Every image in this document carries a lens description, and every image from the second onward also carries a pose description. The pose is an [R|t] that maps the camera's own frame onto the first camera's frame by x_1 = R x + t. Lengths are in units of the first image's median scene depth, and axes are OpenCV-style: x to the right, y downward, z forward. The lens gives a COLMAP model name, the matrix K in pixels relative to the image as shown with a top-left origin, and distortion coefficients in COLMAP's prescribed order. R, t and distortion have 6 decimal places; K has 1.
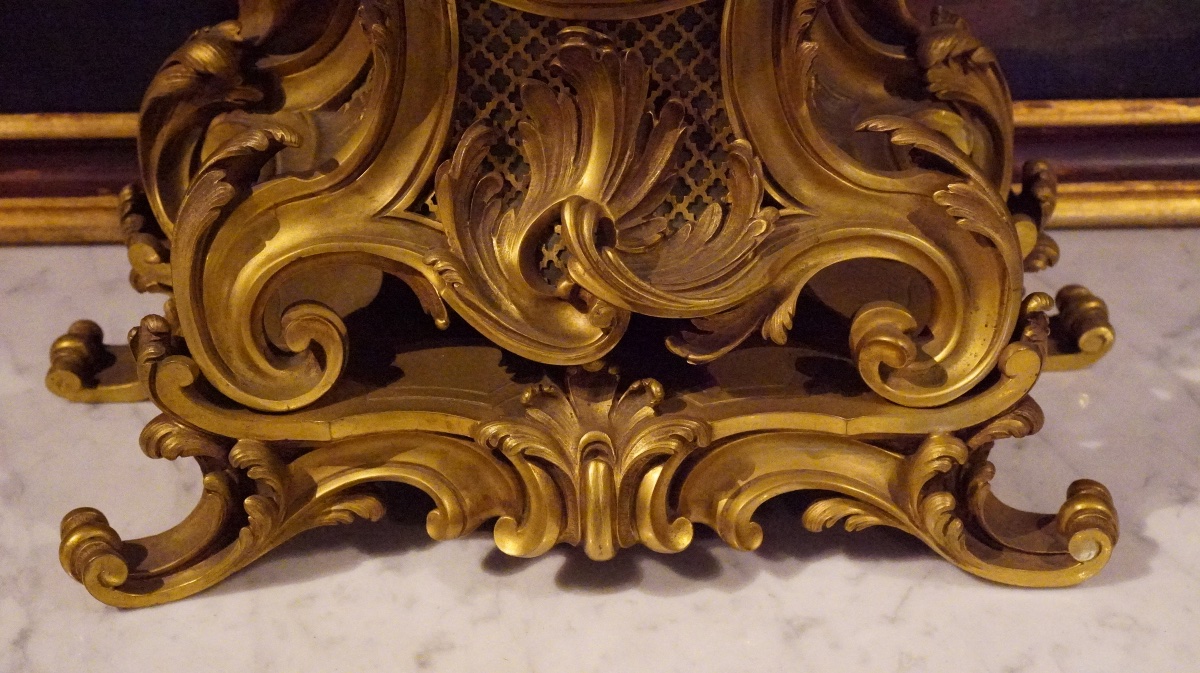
lens RADIAL K [[1879.9, 0, 602.0], [0, 1879.9, 315.6], [0, 0, 1]] dist [0.100153, -0.178463]
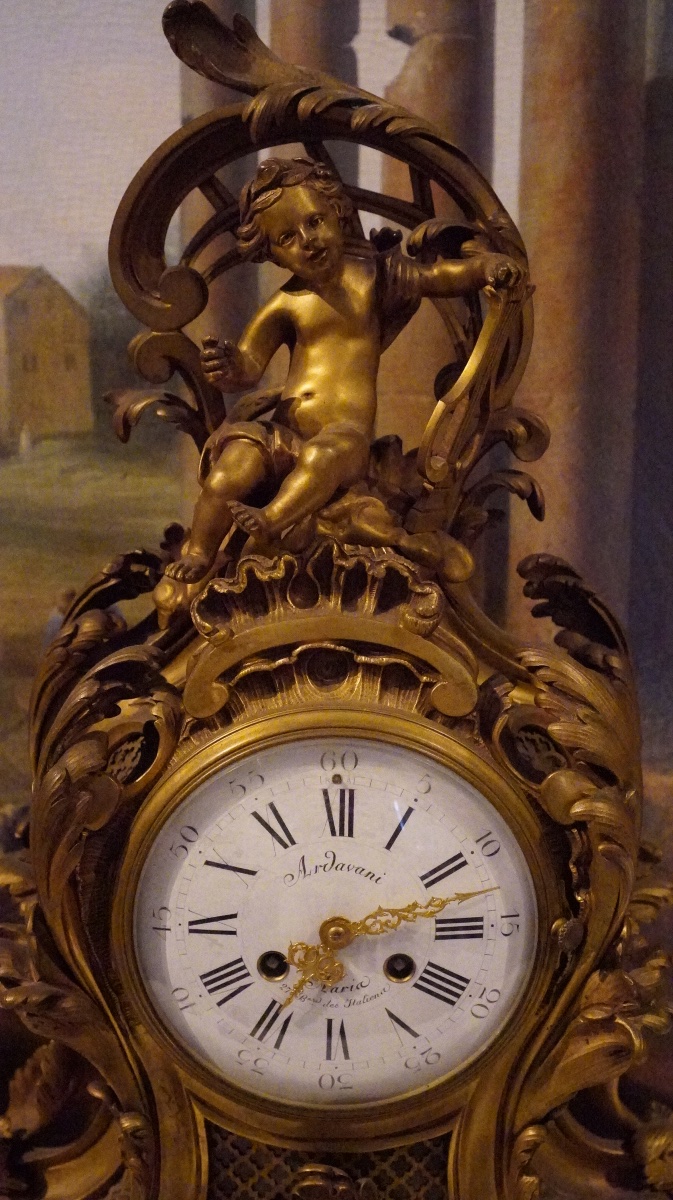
lens RADIAL K [[1879.9, 0, 336.5], [0, 1879.9, 600.0], [0, 0, 1]] dist [0.100153, -0.178463]
pose [[0.999904, 0.002115, -0.013663, 0.012280], [-0.005871, 0.959657, -0.281113, -0.148863], [0.012517, 0.281167, 0.959577, -0.142151]]
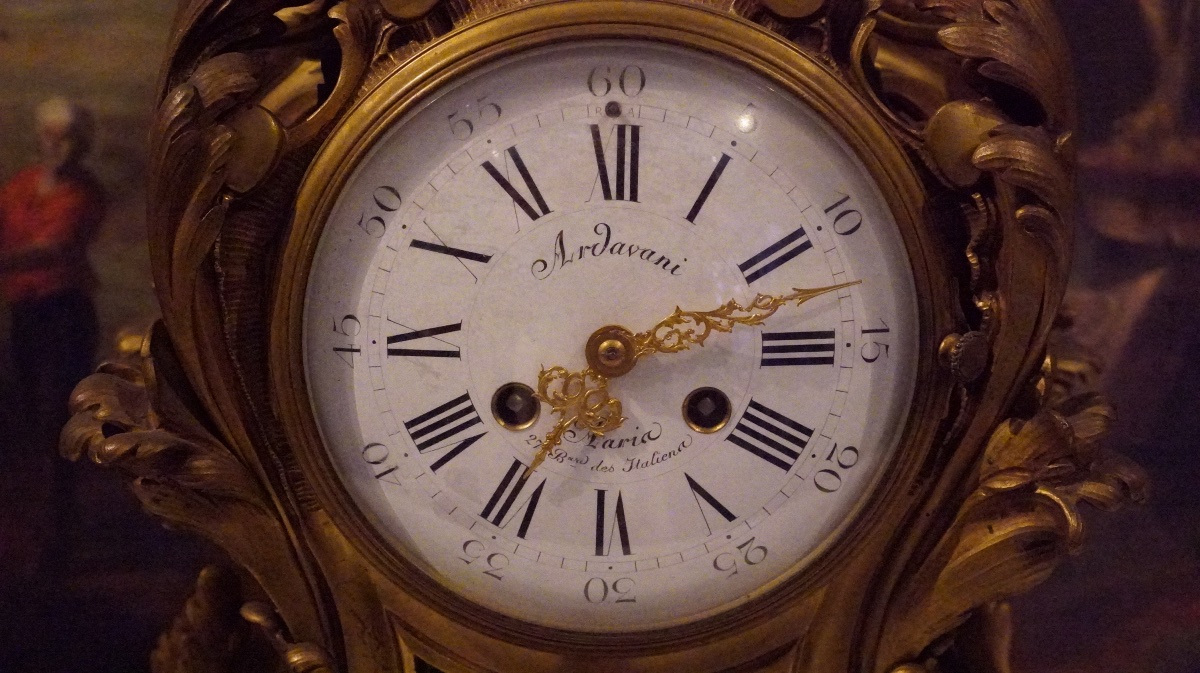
lens RADIAL K [[1903.2, 0, 600.0], [0, 1903.2, 336.5], [0, 0, 1]] dist [0.171917, 0.010836]
pose [[0.999835, 0.003811, -0.017783, 0.006817], [-0.009001, 0.953342, -0.301760, -0.066425], [0.015803, 0.301870, 0.953218, 0.226004]]
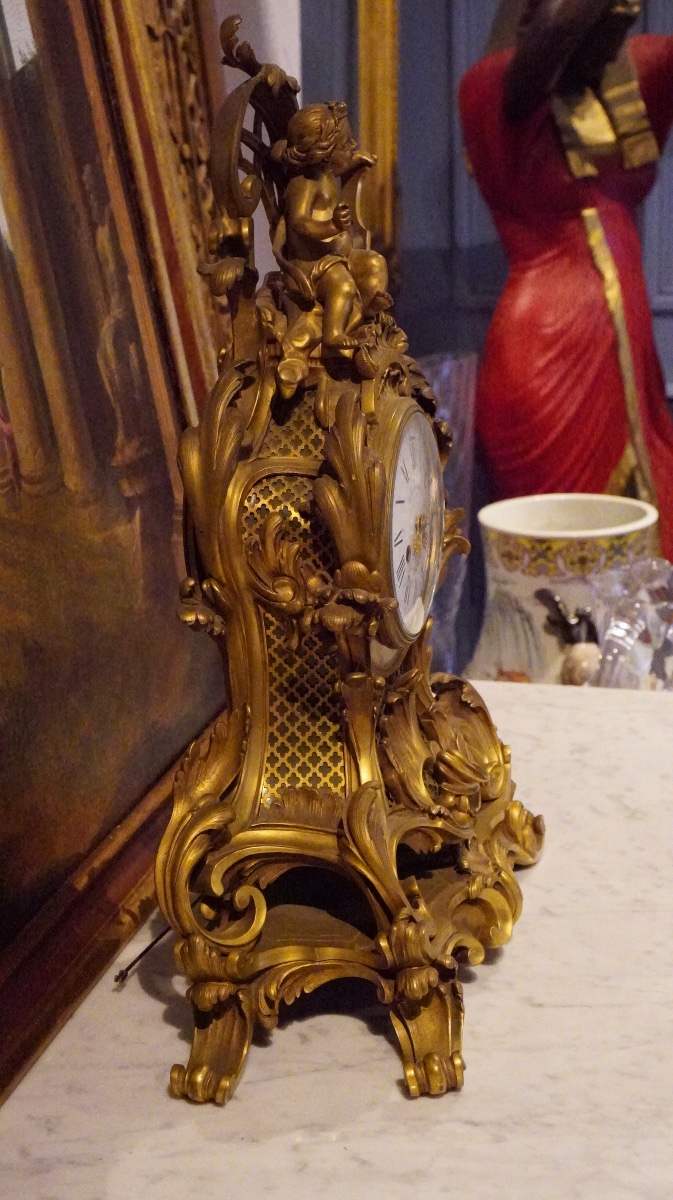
lens RADIAL K [[1827.9, 0, 336.5], [0, 1827.9, 600.0], [0, 0, 1]] dist [-0.006684, -0.067614]
pose [[0.271476, -0.273796, 0.922679, -1.651541], [0.544417, 0.834252, 0.087374, -0.399101], [-0.793669, 0.478602, 0.375539, 0.305390]]
